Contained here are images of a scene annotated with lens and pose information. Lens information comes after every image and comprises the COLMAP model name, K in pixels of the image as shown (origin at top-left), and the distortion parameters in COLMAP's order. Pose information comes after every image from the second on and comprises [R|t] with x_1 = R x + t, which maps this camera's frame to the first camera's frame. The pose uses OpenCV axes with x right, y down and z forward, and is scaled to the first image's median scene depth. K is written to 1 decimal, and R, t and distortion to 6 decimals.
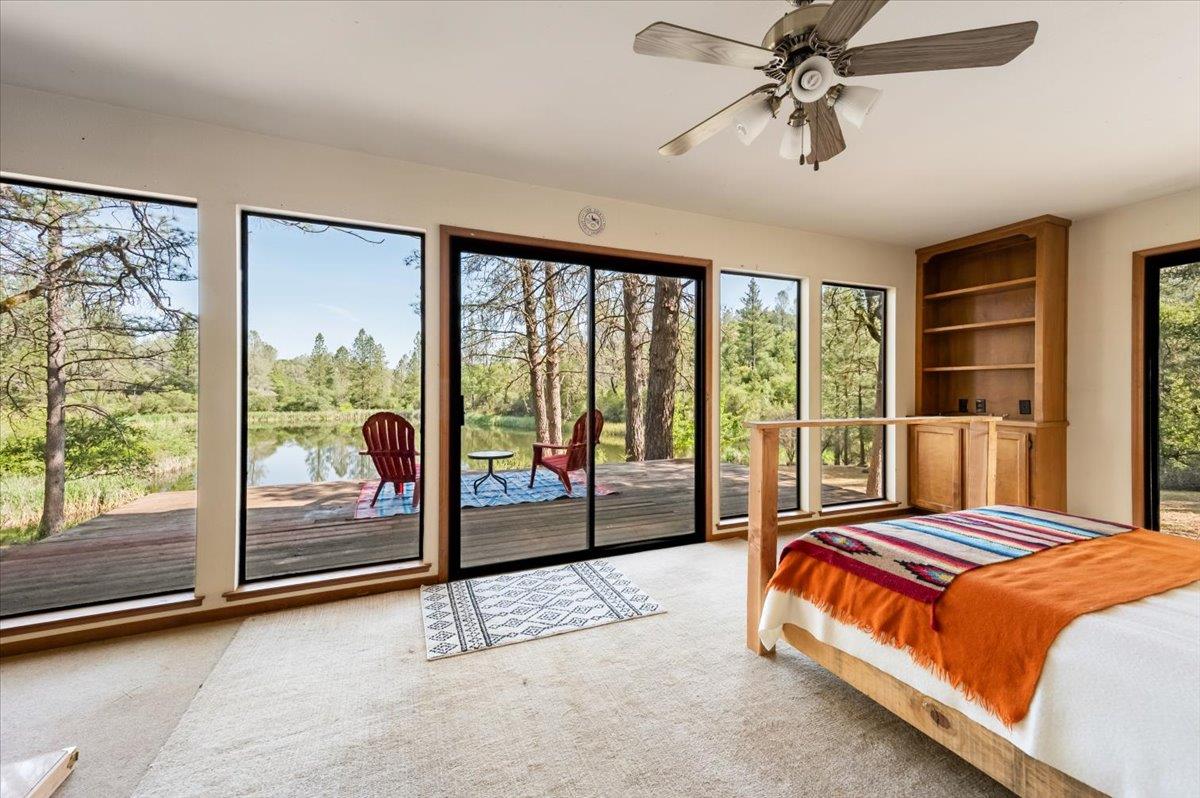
lens RADIAL K [[472.4, 0, 616.1], [0, 472.4, 387.4], [0, 0, 1]] dist [0.021625, 0.000201]
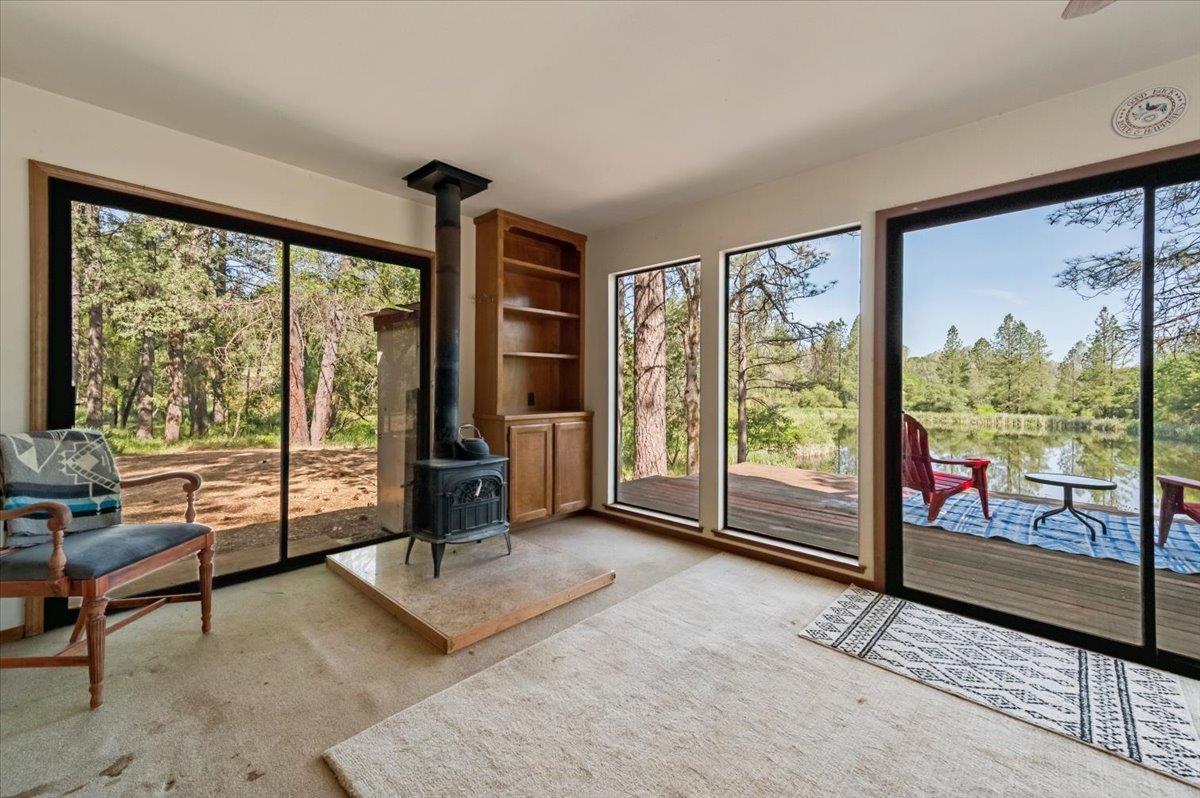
lens RADIAL K [[495.7, 0, 572.6], [0, 495.7, 382.8], [0, 0, 1]] dist [0.015430, 0.000651]
pose [[0.353593, -0.002282, -0.935397, 0.345083], [-0.003619, 0.999986, -0.003808, 0.004655], [0.935393, 0.004732, 0.353579, 0.085484]]
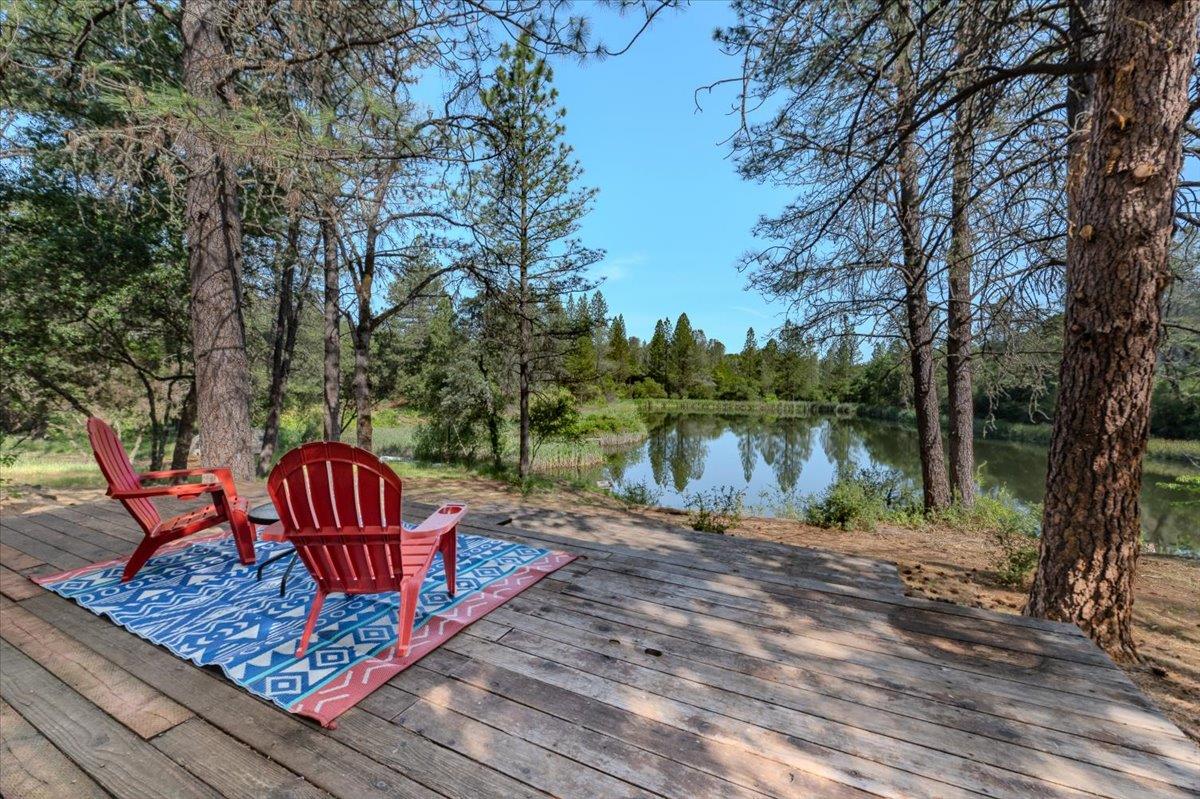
lens RADIAL K [[495.7, 0, 592.6], [0, 495.7, 400.7], [0, 0, 1]] dist [0.015430, 0.000651]
pose [[0.639749, 0.034805, -0.767796, 0.693017], [-0.000768, 0.999003, 0.044646, 0.004782], [0.768584, -0.027972, 0.639137, 1.762772]]
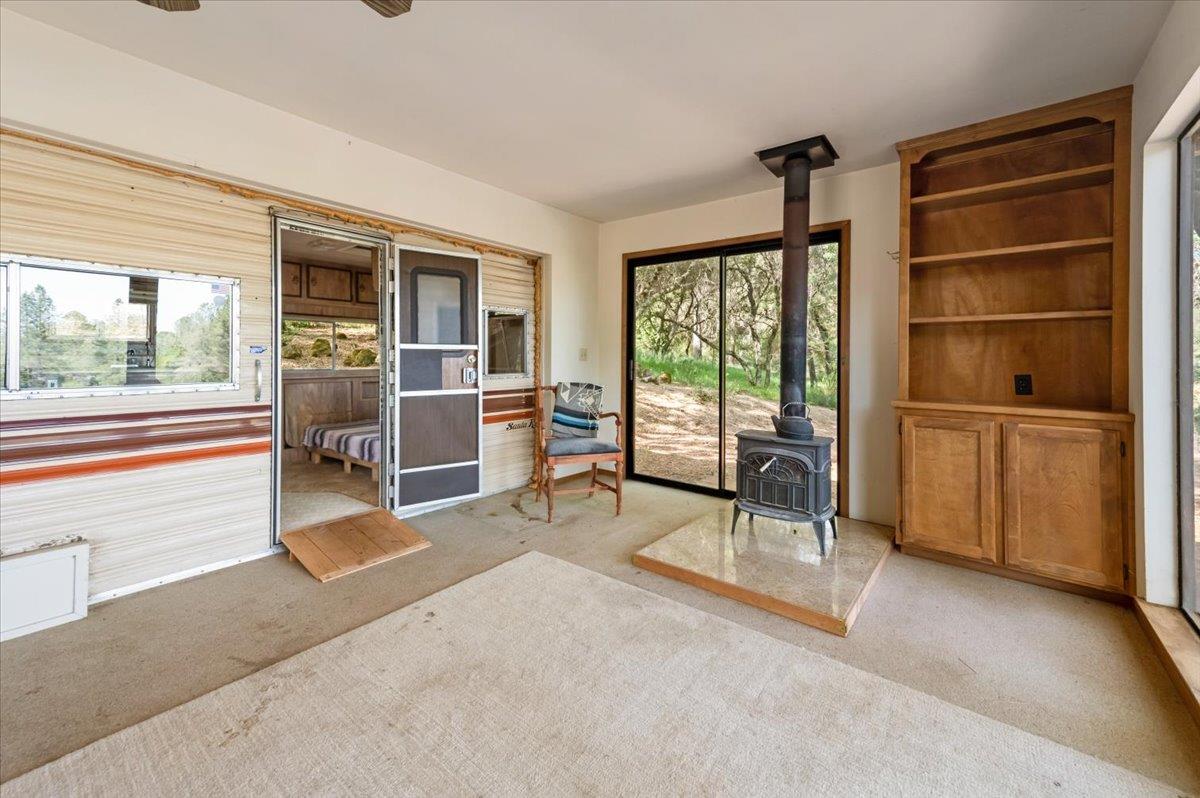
lens RADIAL K [[472.4, 0, 606.8], [0, 472.4, 357.2], [0, 0, 1]] dist [0.021625, 0.000201]
pose [[-0.885851, -0.014455, -0.463744, 0.055922], [-0.012942, 0.999895, -0.006447, 0.010175], [0.463789, 0.000291, -0.885946, 0.990281]]
